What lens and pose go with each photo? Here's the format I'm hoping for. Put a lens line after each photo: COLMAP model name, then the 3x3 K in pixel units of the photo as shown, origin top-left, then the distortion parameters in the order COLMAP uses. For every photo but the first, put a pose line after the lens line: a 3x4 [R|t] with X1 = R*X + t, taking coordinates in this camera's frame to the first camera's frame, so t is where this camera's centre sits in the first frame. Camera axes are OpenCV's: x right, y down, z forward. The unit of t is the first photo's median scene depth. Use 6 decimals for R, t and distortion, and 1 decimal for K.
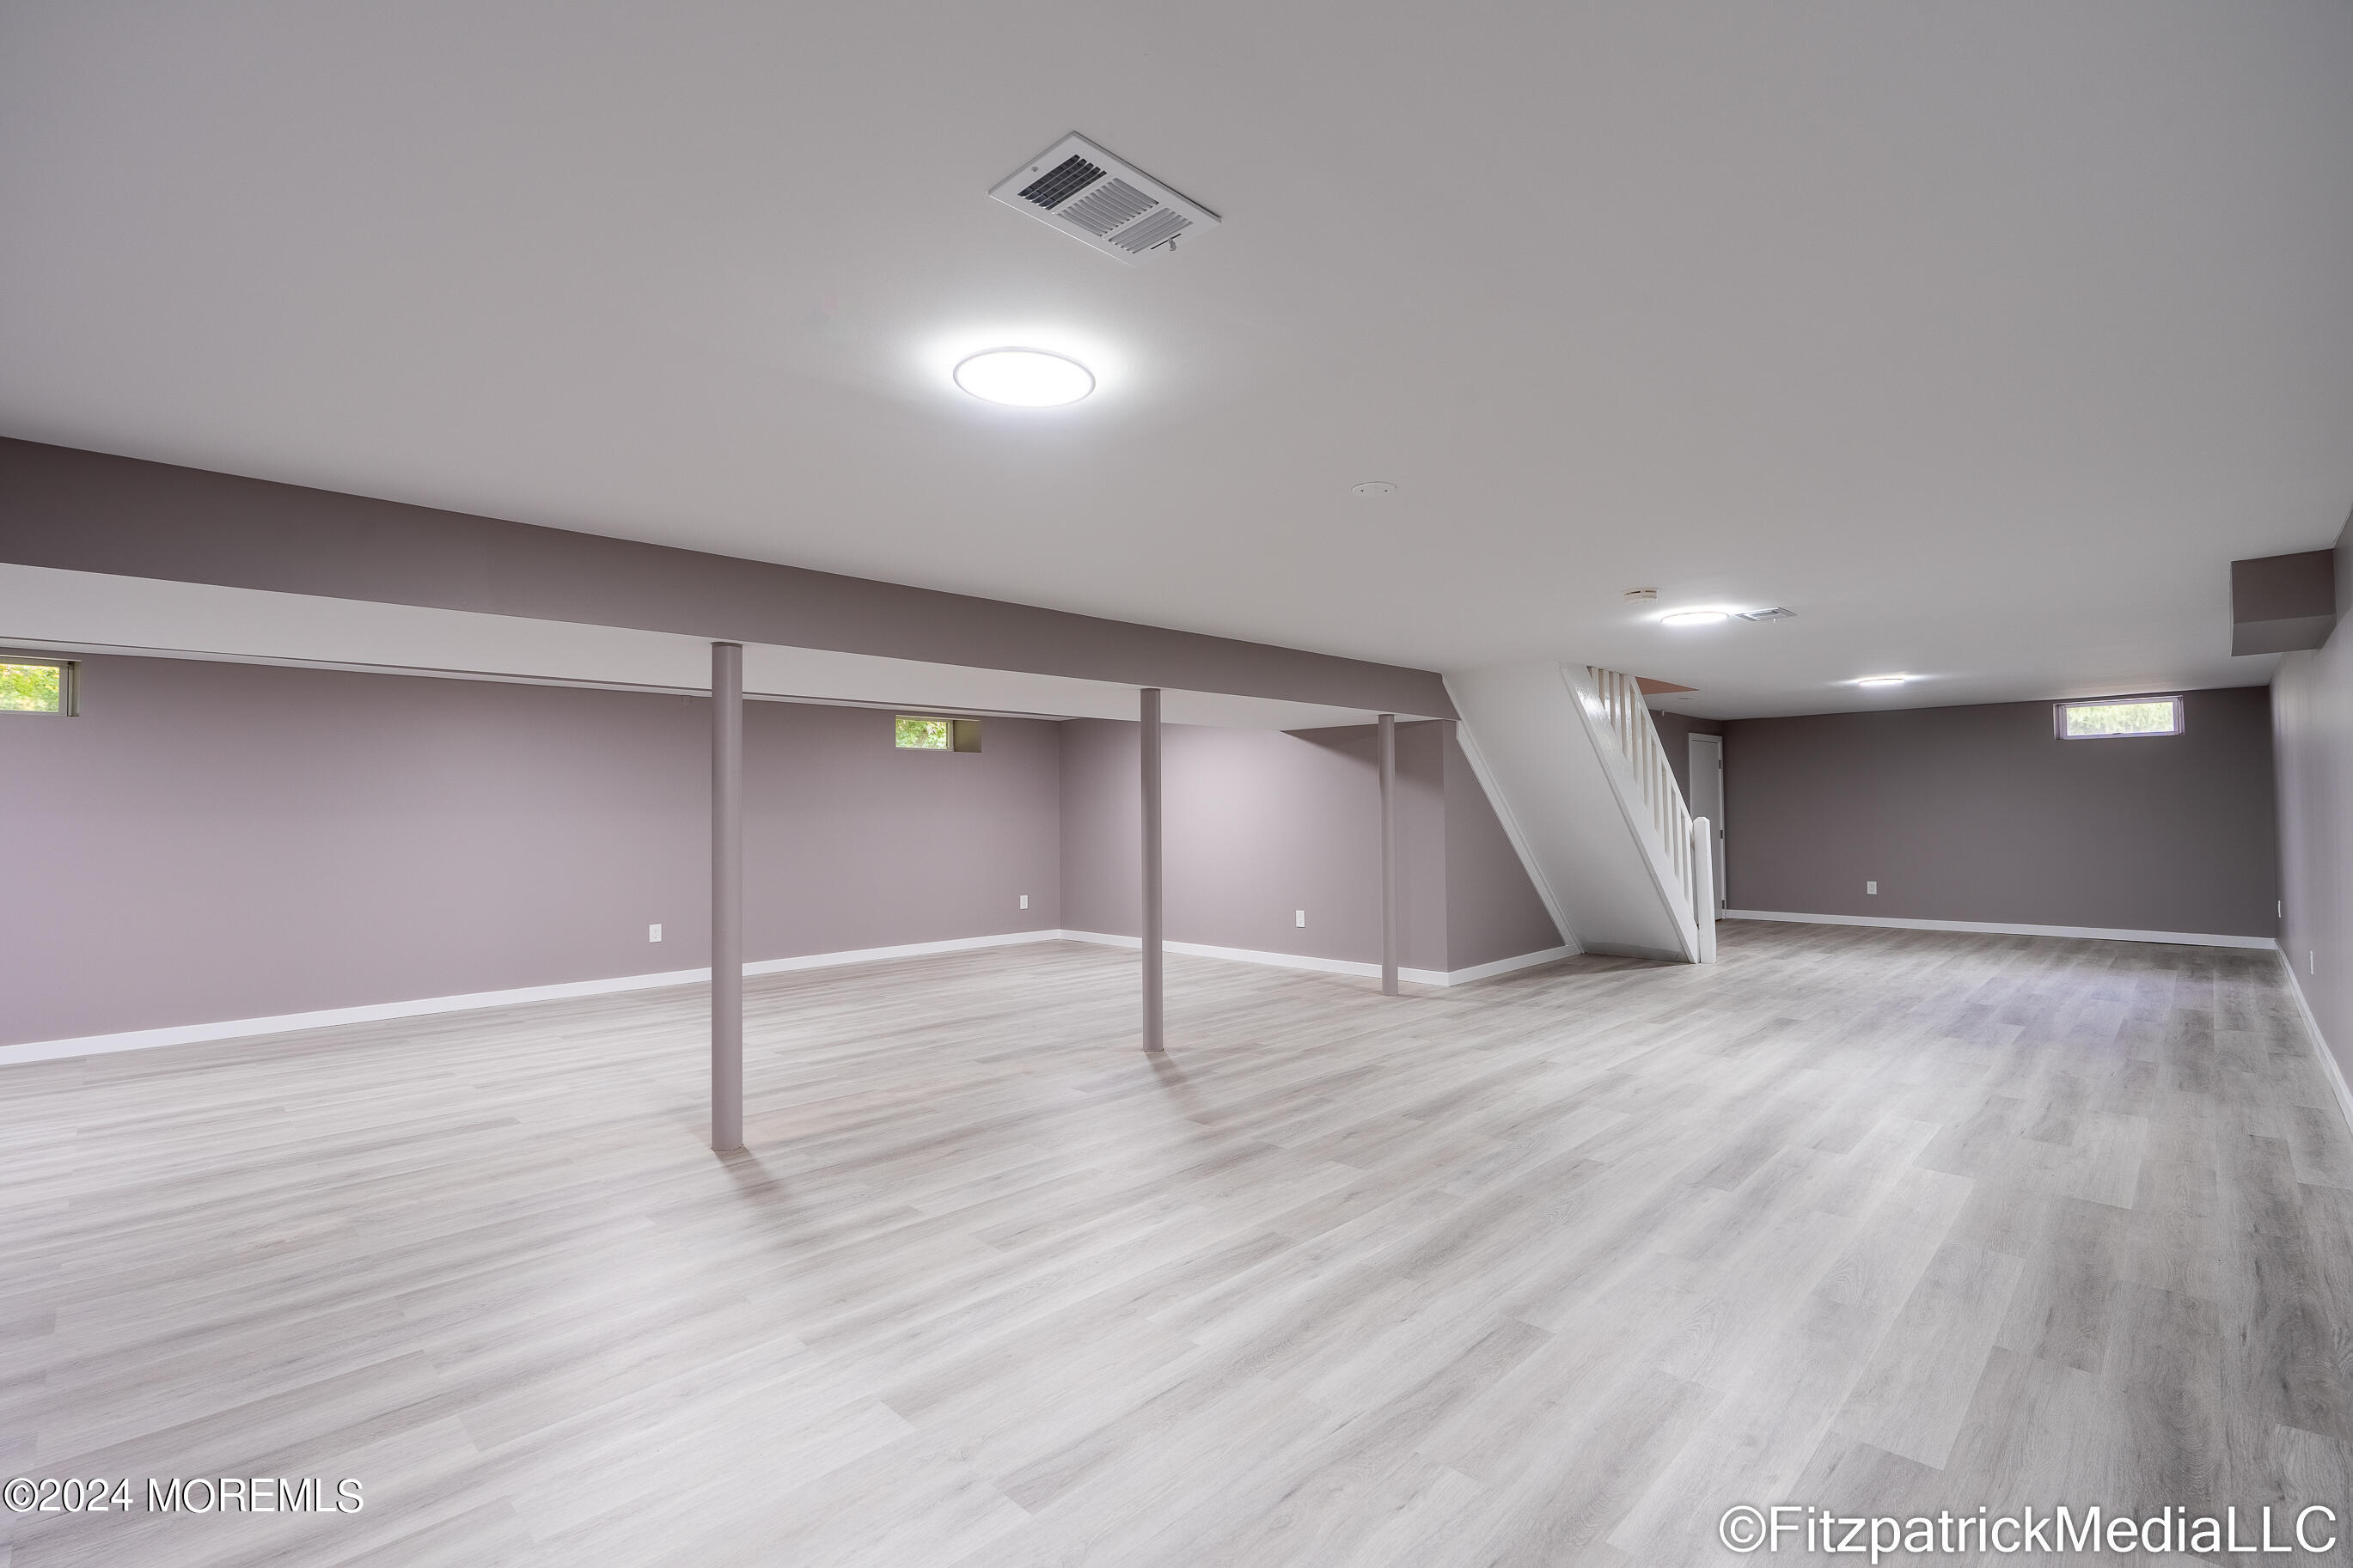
lens RADIAL K [[1049.6, 0, 1189.5], [0, 1049.6, 785.9], [0, 0, 1]] dist [-0.000606, 0.000666]
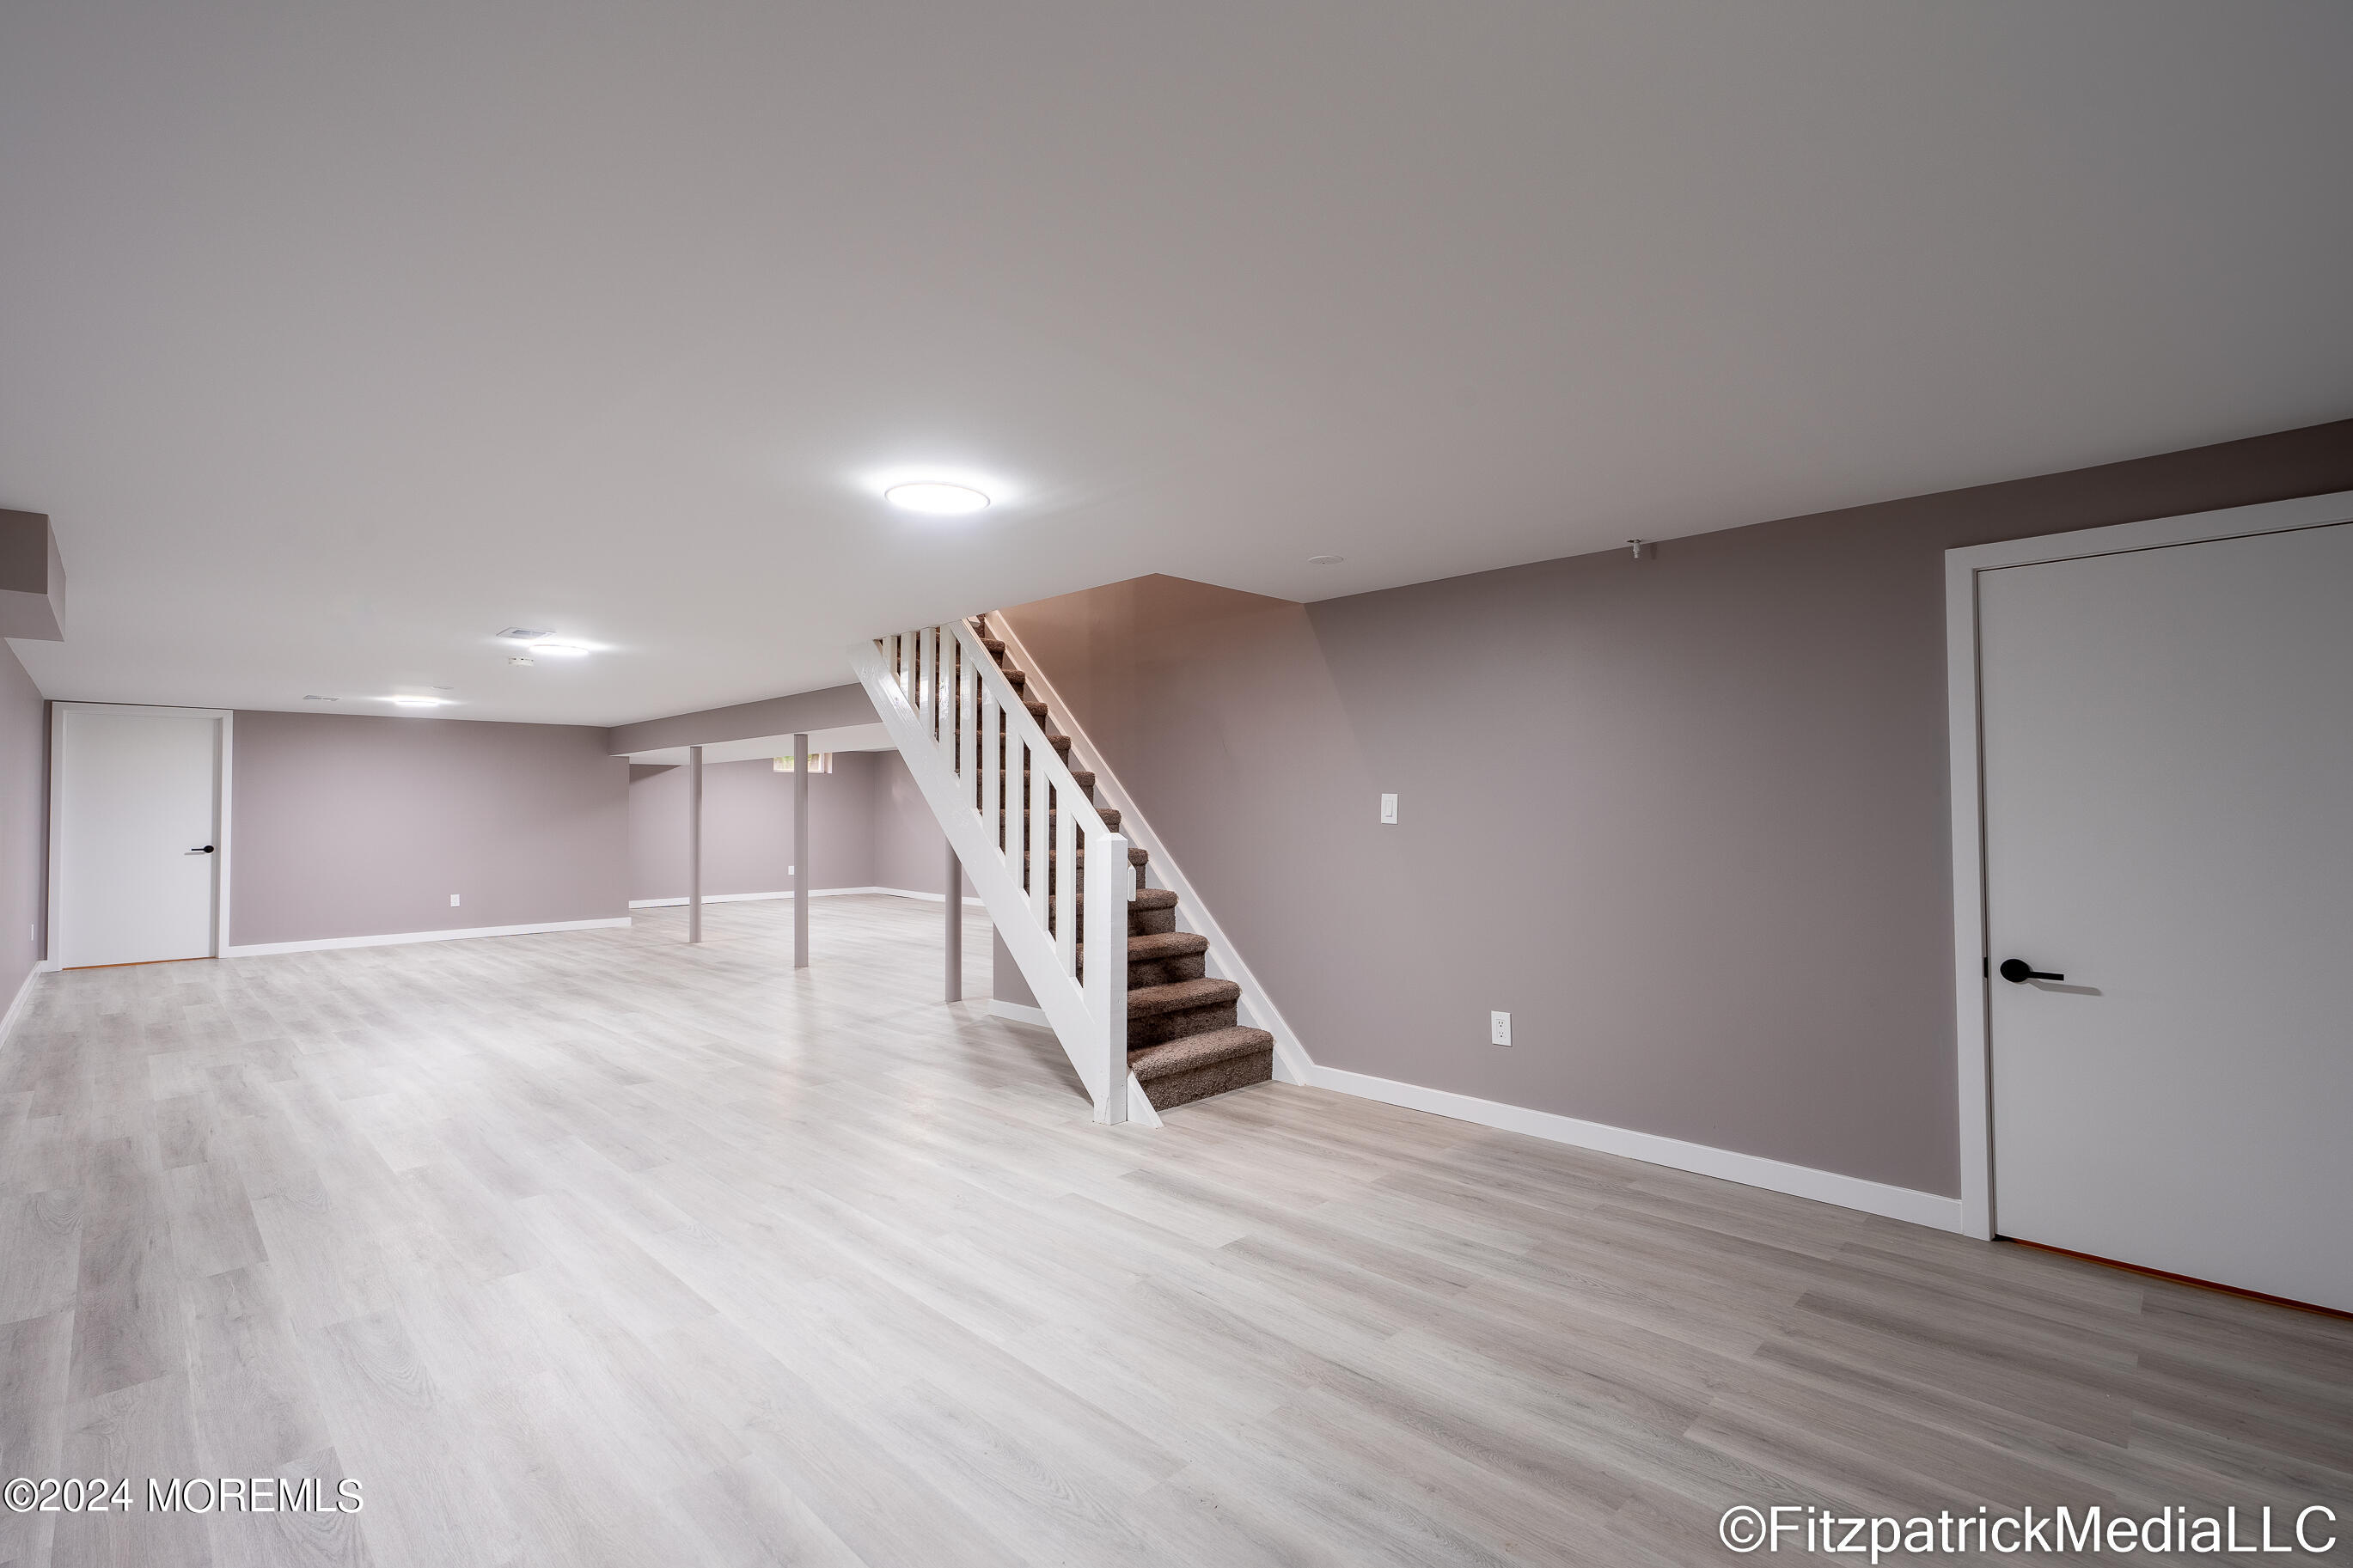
lens RADIAL K [[1049.6, 0, 1189.9], [0, 1049.6, 785.3], [0, 0, 1]] dist [-0.000606, 0.000666]
pose [[-0.003379, -0.011640, -0.999927, 1.727634], [0.024999, 0.999619, -0.011721, 0.018791], [0.999682, -0.025037, -0.003086, 1.797981]]
